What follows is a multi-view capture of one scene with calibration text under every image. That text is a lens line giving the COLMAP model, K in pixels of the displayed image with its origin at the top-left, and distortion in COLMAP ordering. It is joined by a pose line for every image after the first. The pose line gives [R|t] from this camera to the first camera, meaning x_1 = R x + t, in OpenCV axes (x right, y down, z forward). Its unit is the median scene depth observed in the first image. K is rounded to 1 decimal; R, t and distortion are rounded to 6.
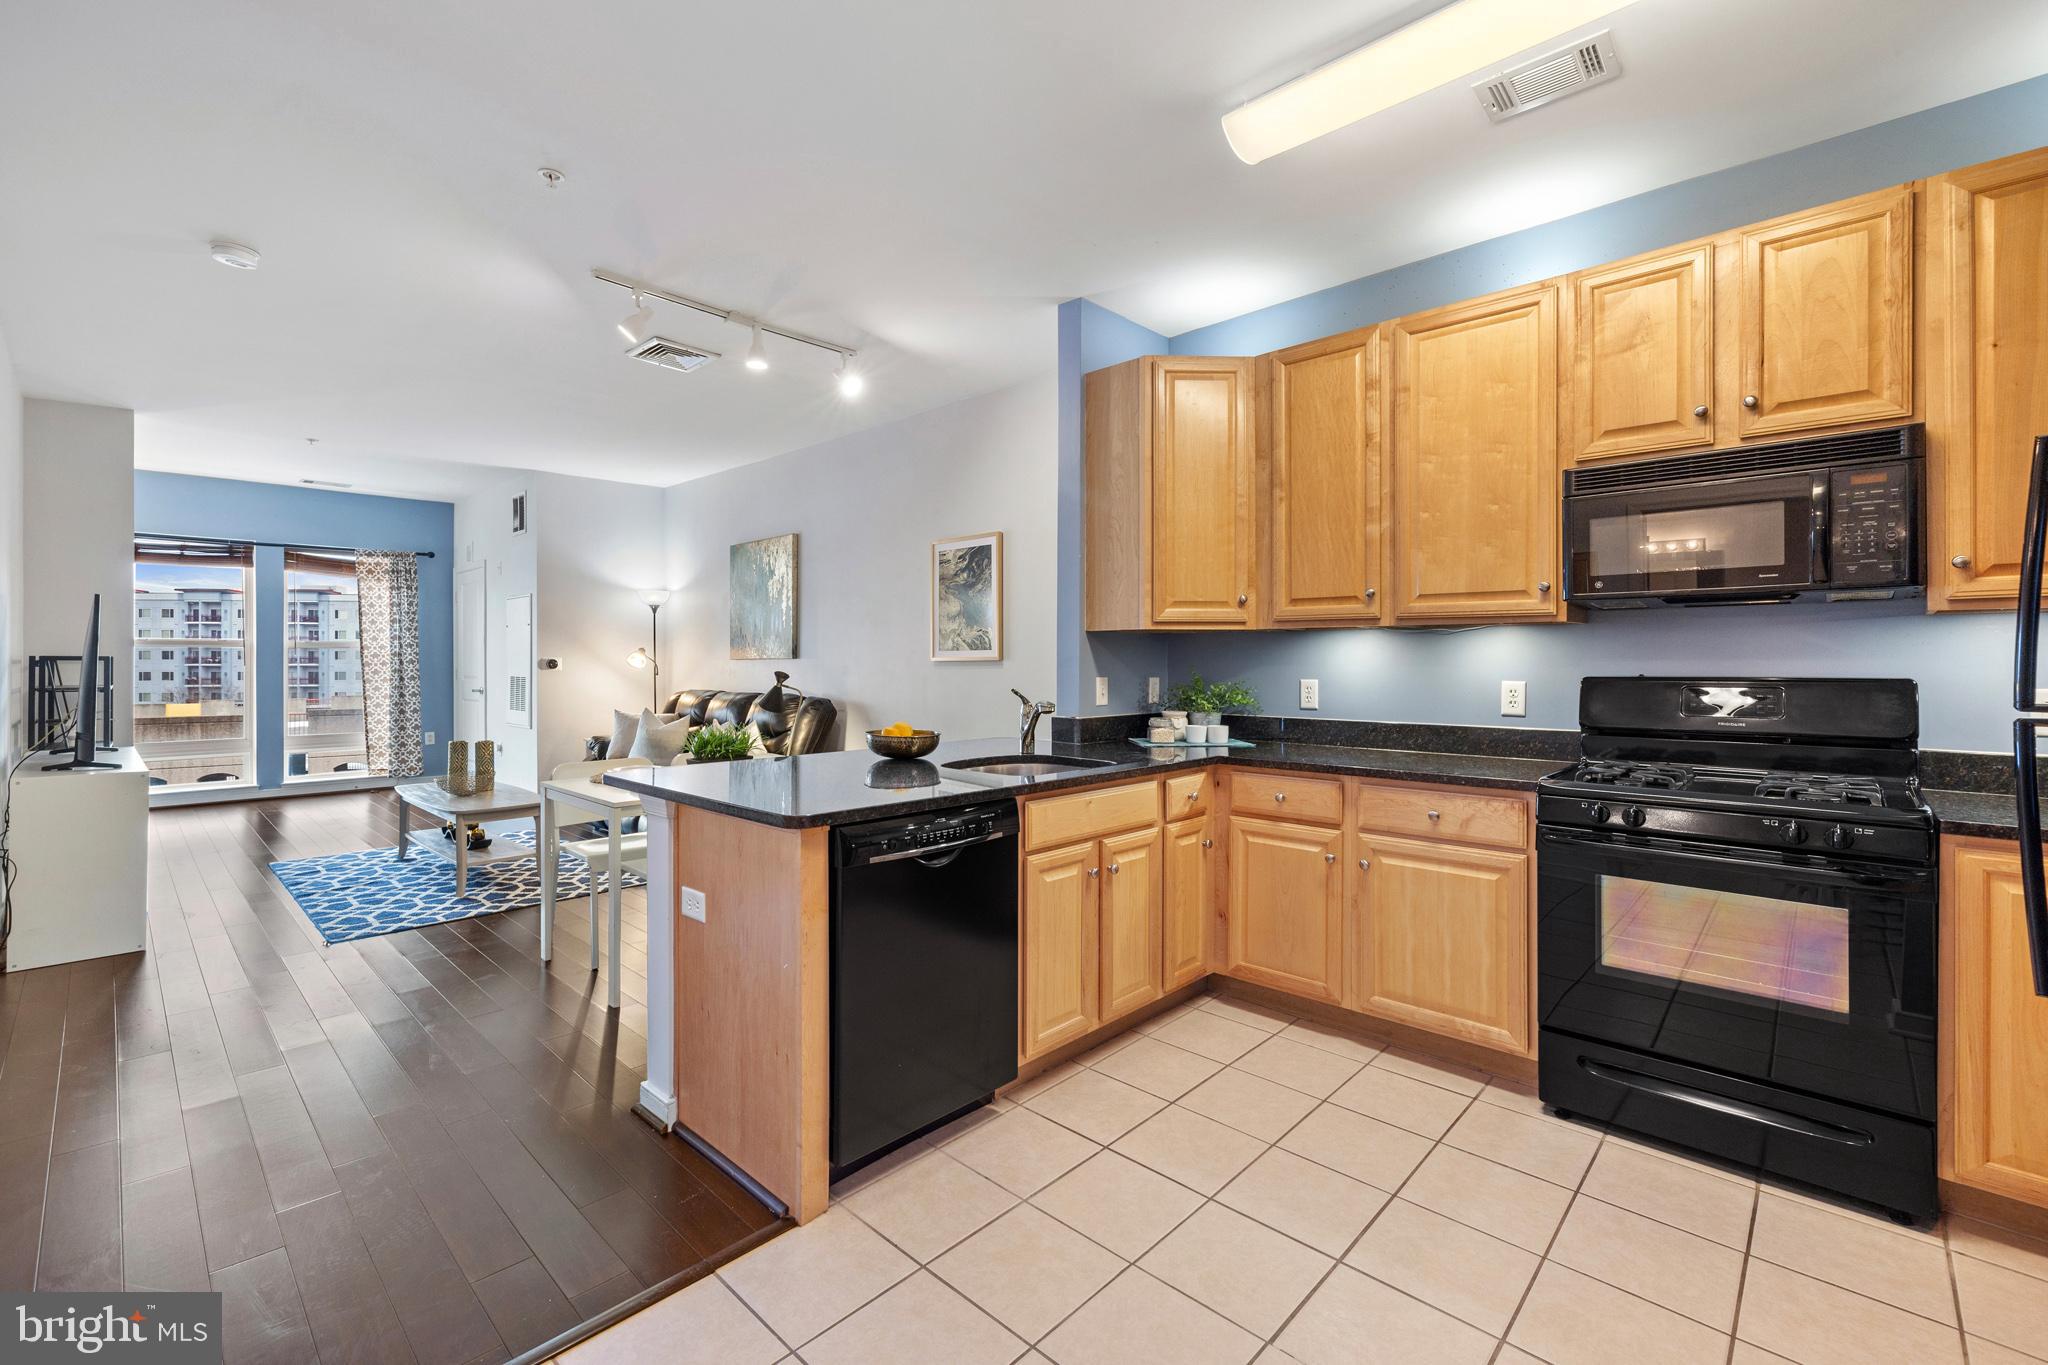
lens RADIAL K [[861.2, 0, 1016.6], [0, 861.2, 661.2], [0, 0, 1]] dist [-0.001890, -0.000824]
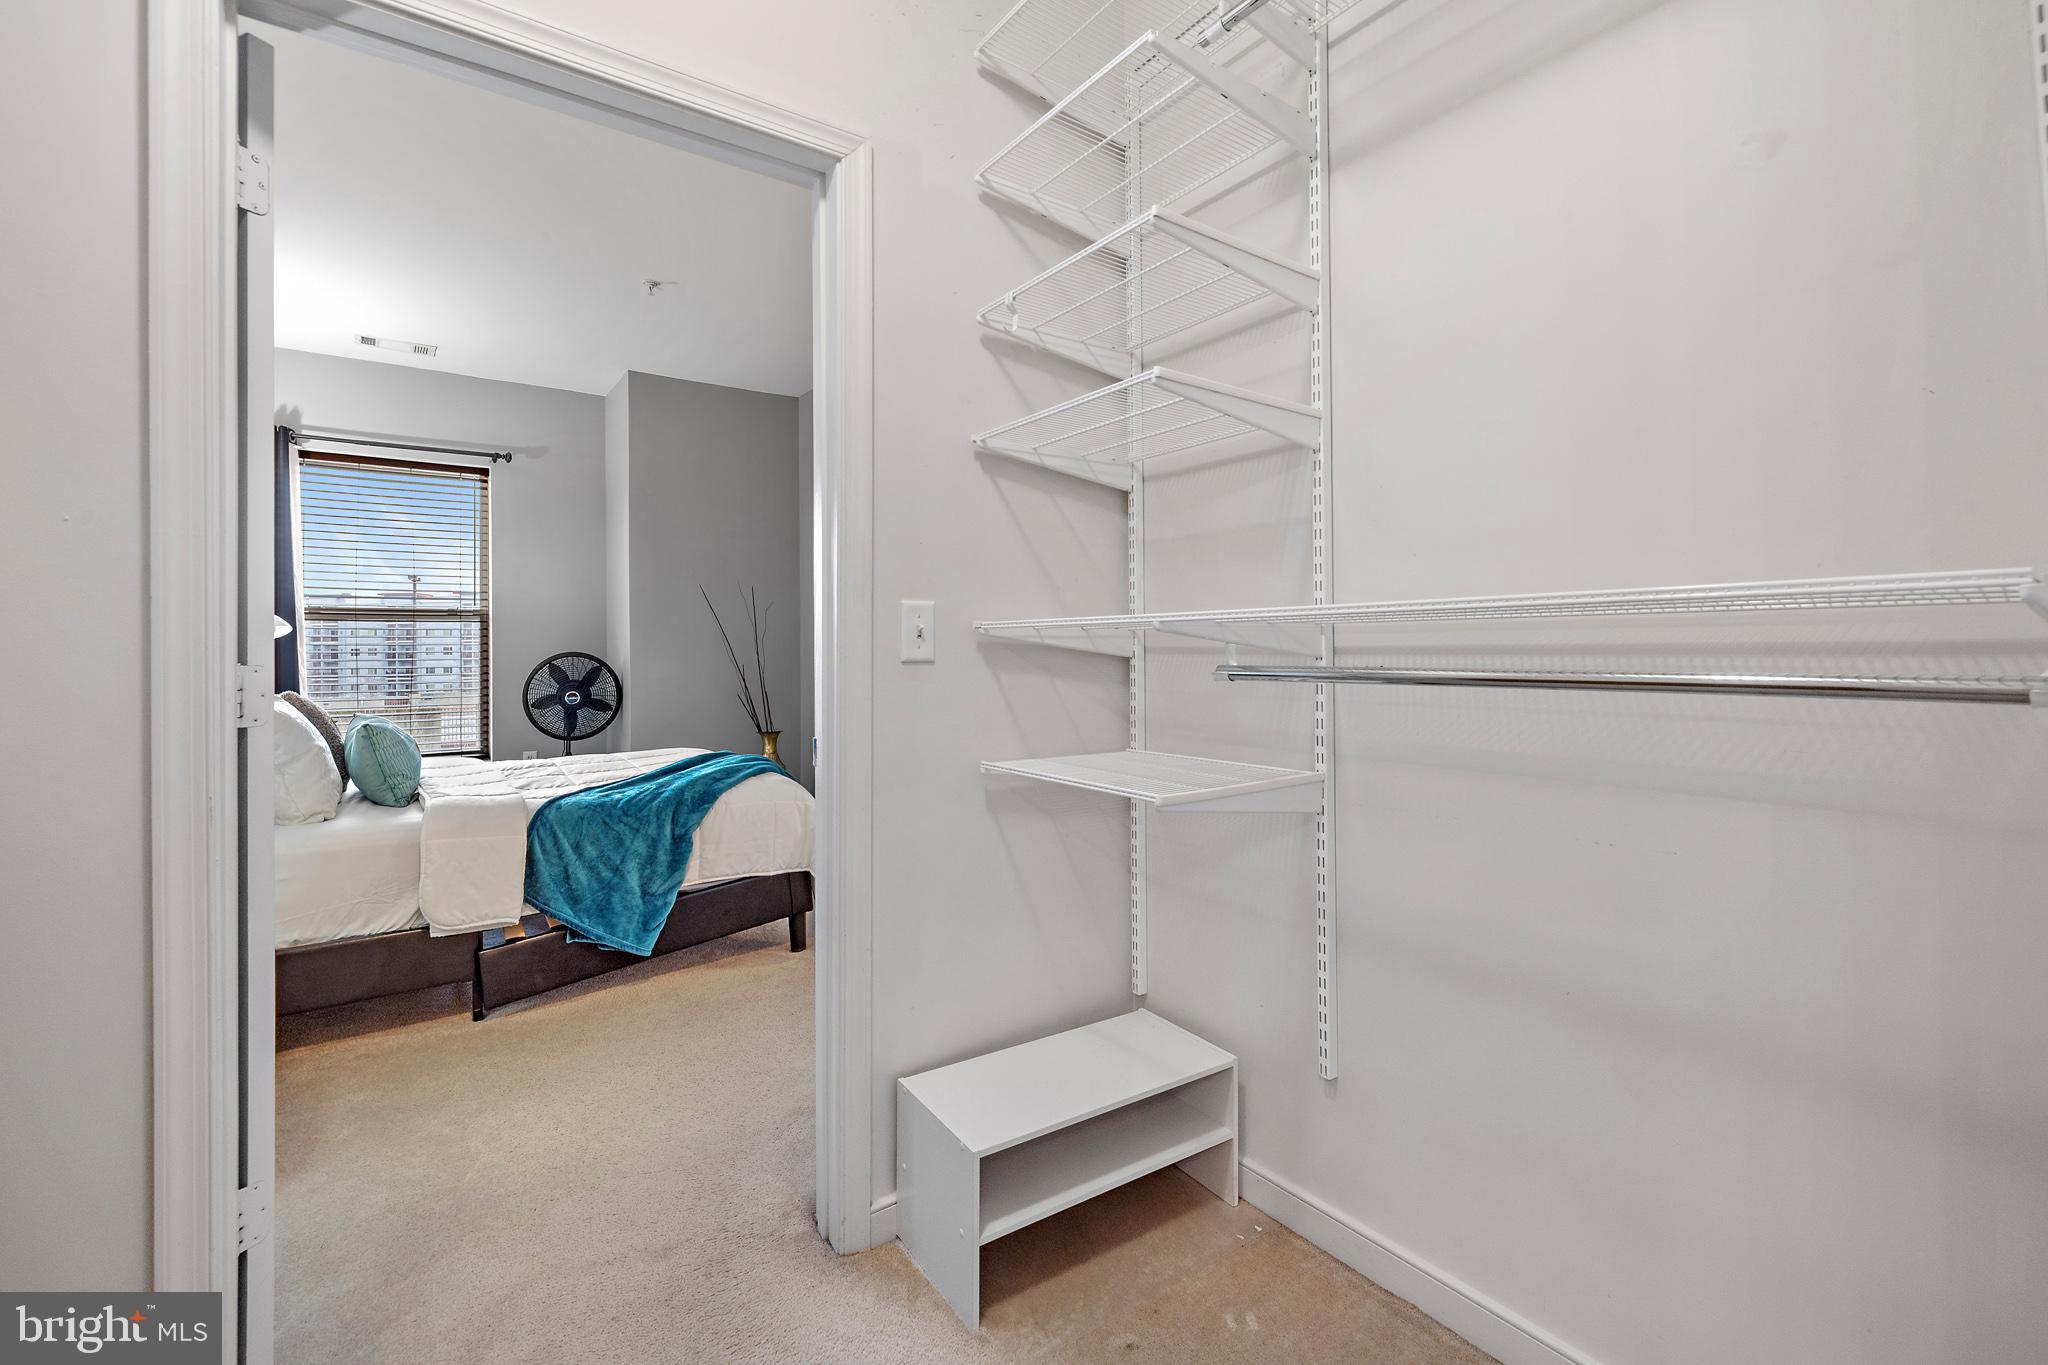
lens RADIAL K [[861.2, 0, 1022.2], [0, 861.2, 647.1], [0, 0, 1]] dist [-0.001890, -0.000824]
pose [[0.983512, -0.011222, -0.180495, -0.870902], [0.010594, 0.999934, -0.004441, 0.026891], [0.180533, 0.002455, 0.983566, -0.105908]]
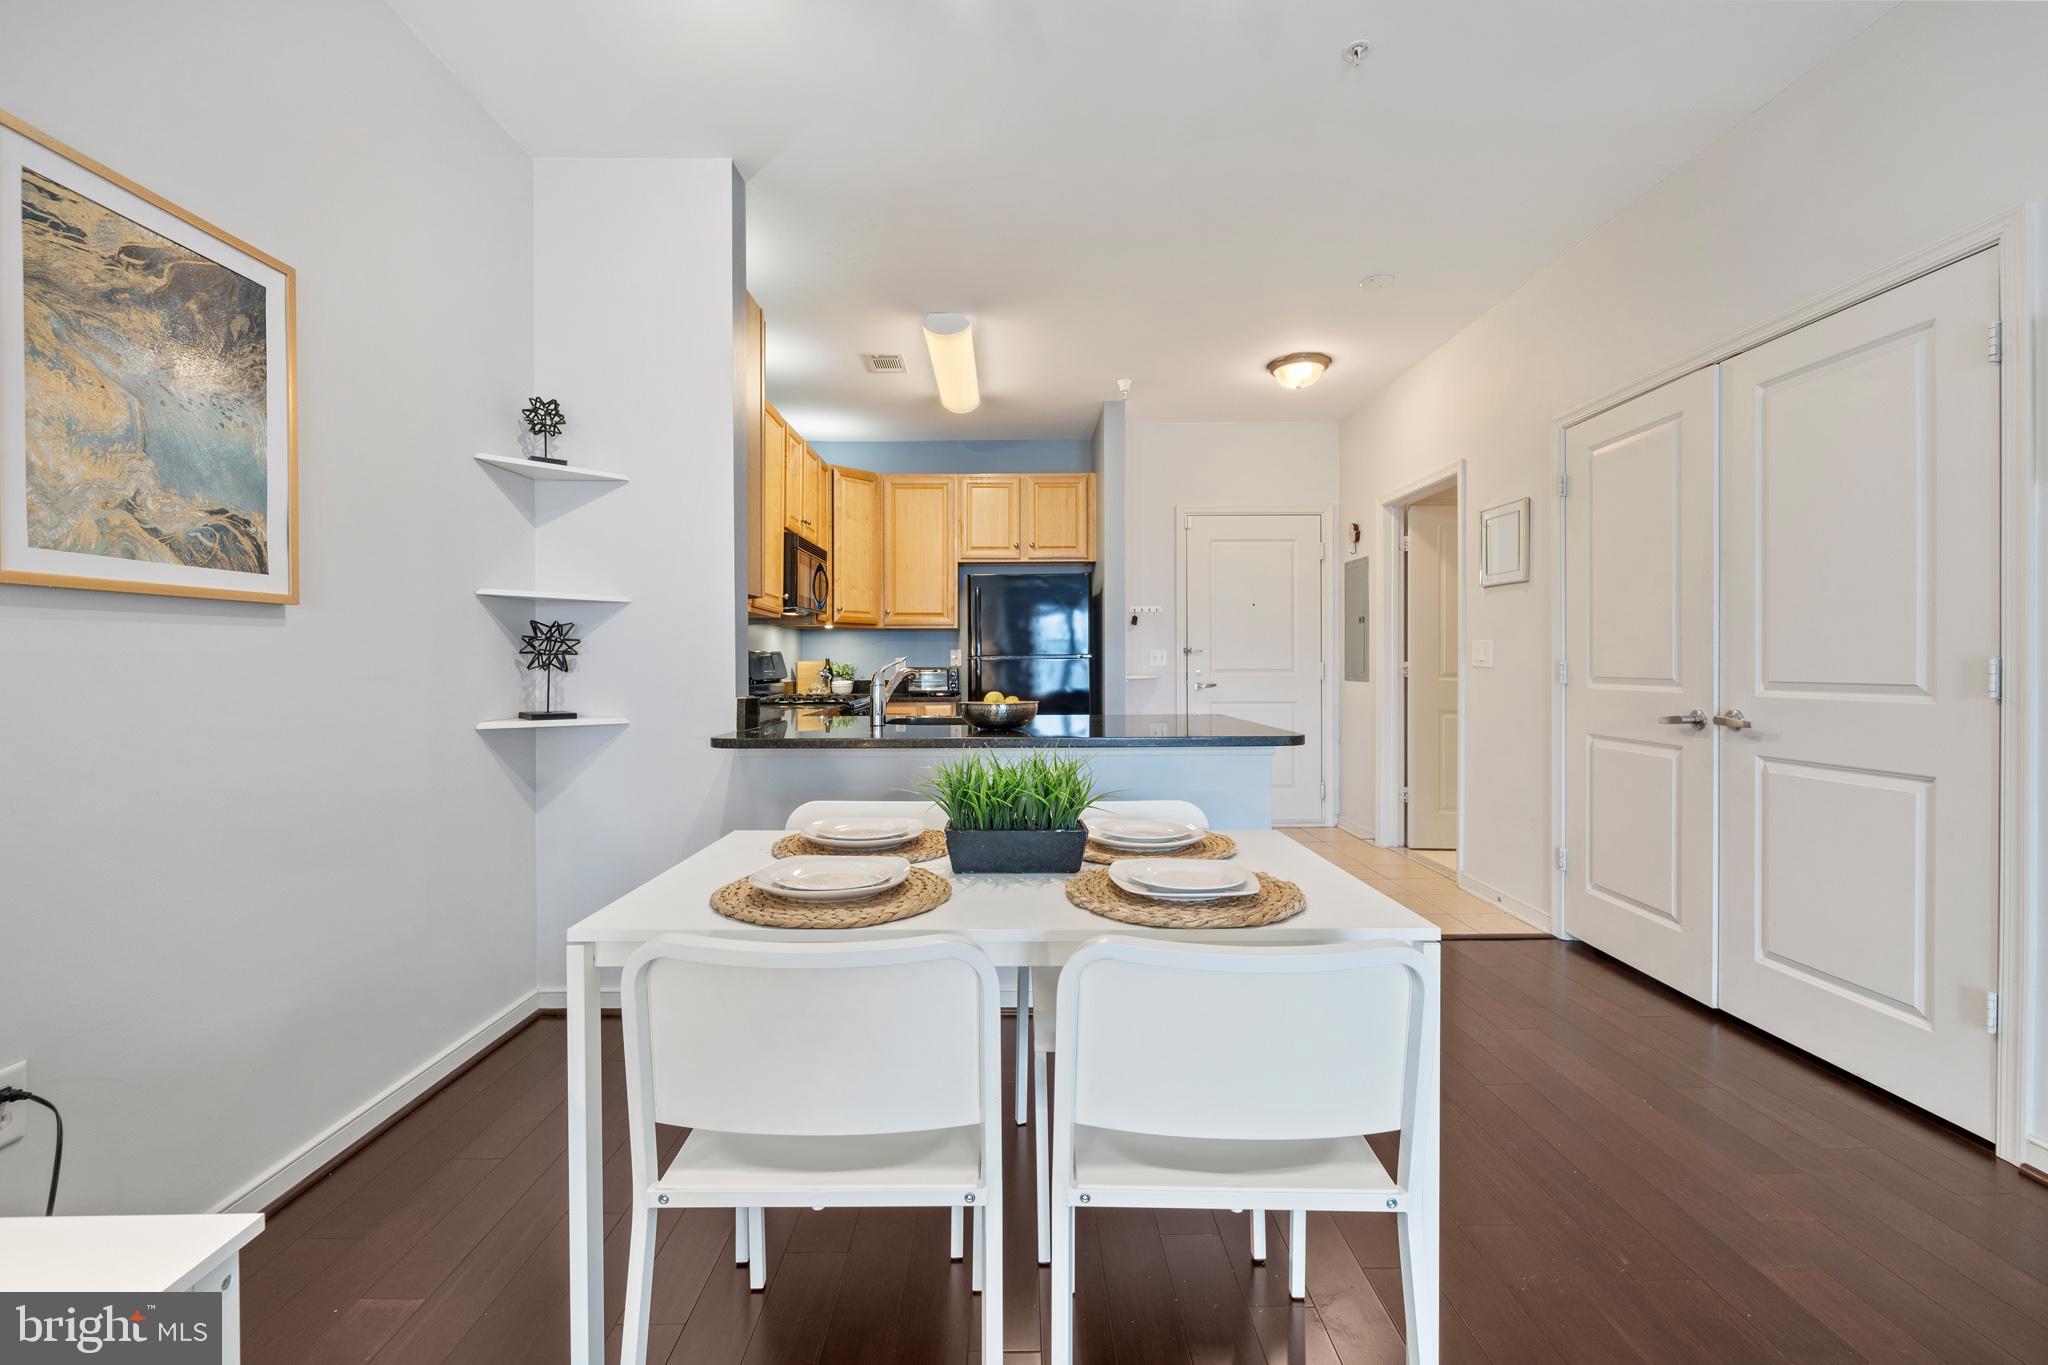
lens RADIAL K [[861.2, 0, 1023.3], [0, 861.2, 665.6], [0, 0, 1]] dist [-0.001890, -0.000824]
pose [[-0.695400, -0.001028, 0.718622, -0.646049], [0.001434, 0.999995, 0.002818, 0.031383], [-0.718622, 0.002990, -0.695395, 1.277666]]
